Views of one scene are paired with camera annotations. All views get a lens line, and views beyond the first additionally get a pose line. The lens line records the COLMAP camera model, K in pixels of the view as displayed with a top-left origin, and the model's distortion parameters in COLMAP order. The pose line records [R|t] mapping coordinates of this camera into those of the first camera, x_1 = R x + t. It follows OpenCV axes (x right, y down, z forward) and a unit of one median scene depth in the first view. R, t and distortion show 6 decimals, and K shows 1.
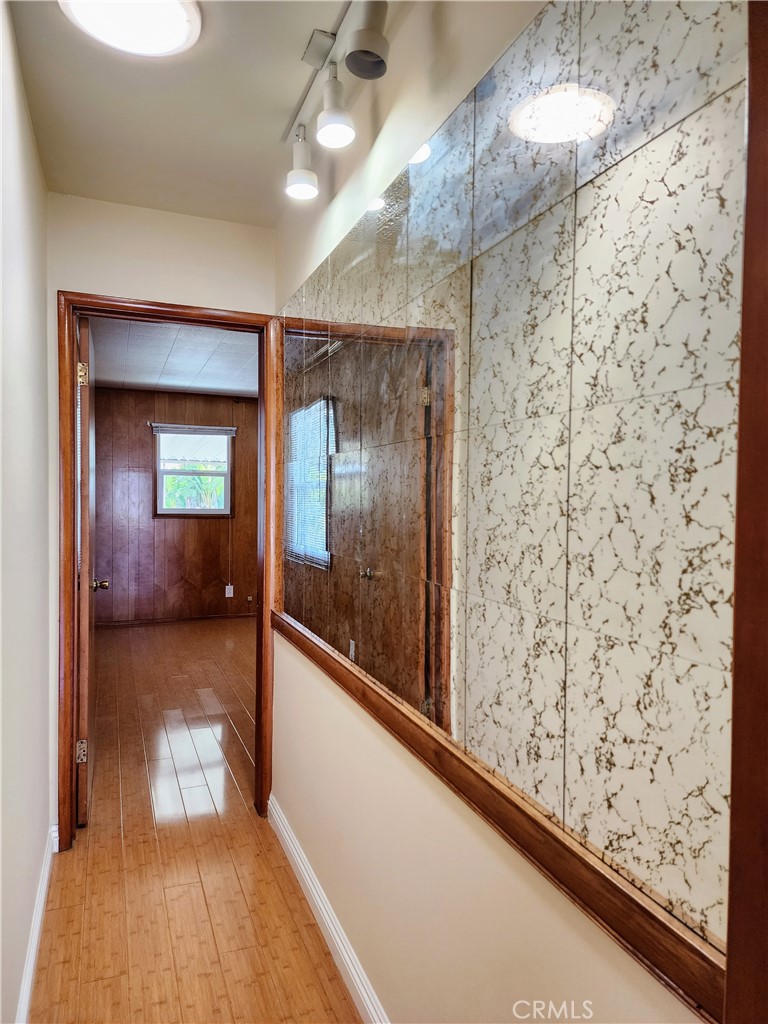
lens RADIAL K [[685.0, 0, 384.0], [0, 685.0, 512.0], [0, 0, 1]] dist [0.082045, -0.083749]
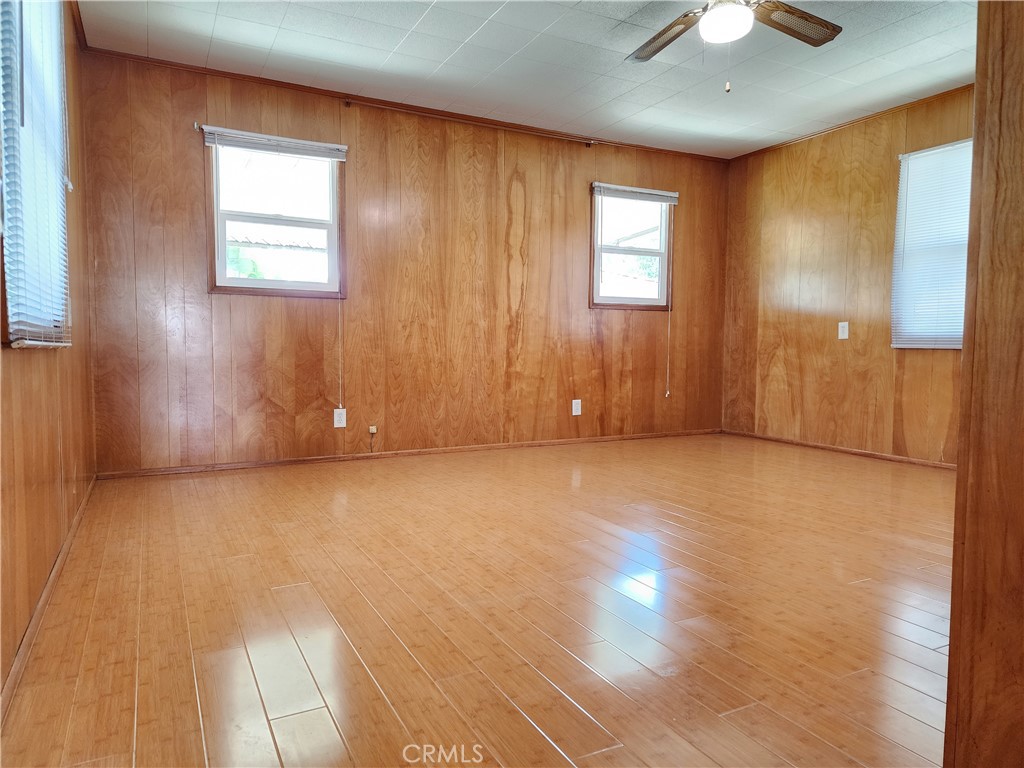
lens RADIAL K [[685.0, 0, 508.7], [0, 685.0, 390.4], [0, 0, 1]] dist [0.082045, -0.083749]
pose [[0.995312, -0.008974, 0.096296, -0.135269], [0.005148, 0.999190, 0.039900, 0.067643], [-0.096576, -0.039217, 0.994553, 0.376310]]
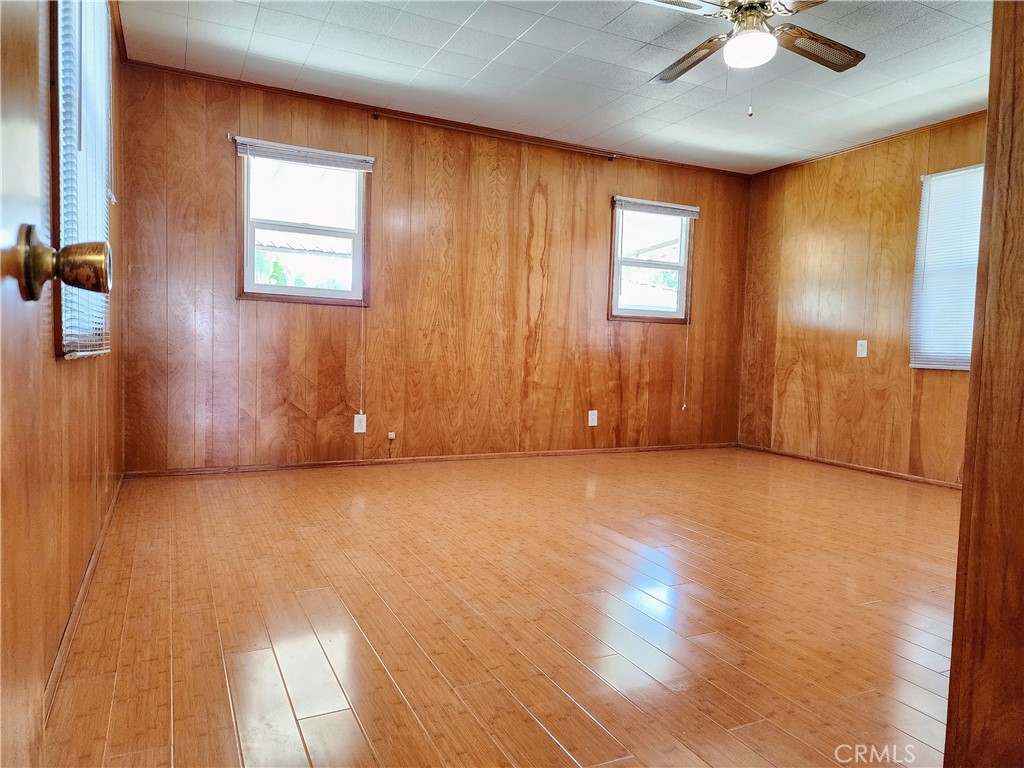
lens RADIAL K [[685.0, 0, 508.7], [0, 685.0, 390.4], [0, 0, 1]] dist [0.082045, -0.083749]
pose [[0.997109, 0.016285, 0.074220, -0.138357], [-0.018737, 0.999298, 0.032454, 0.062958], [-0.073640, -0.033751, 0.996714, 0.368072]]
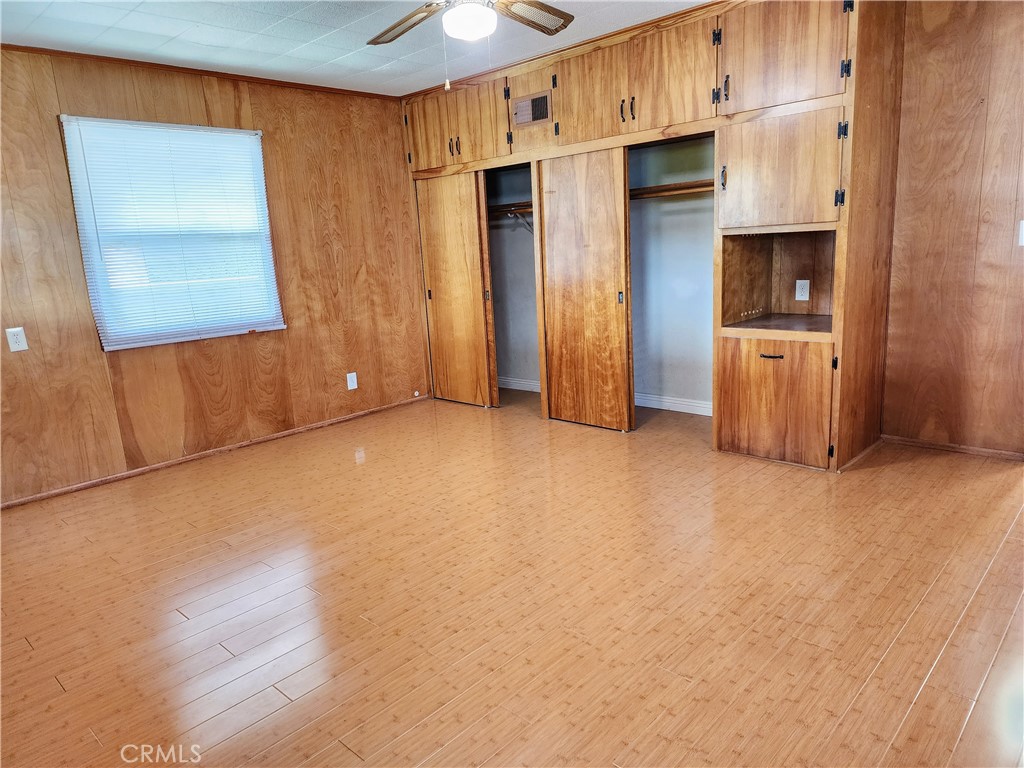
lens RADIAL K [[689.0, 0, 505.6], [0, 689.0, 392.6], [0, 0, 1]] dist [0.080915, -0.080659]
pose [[-0.421684, -0.178158, 0.889068, -0.346464], [0.077639, 0.969812, 0.231162, -0.015690], [-0.903413, 0.166504, -0.395123, 0.924331]]
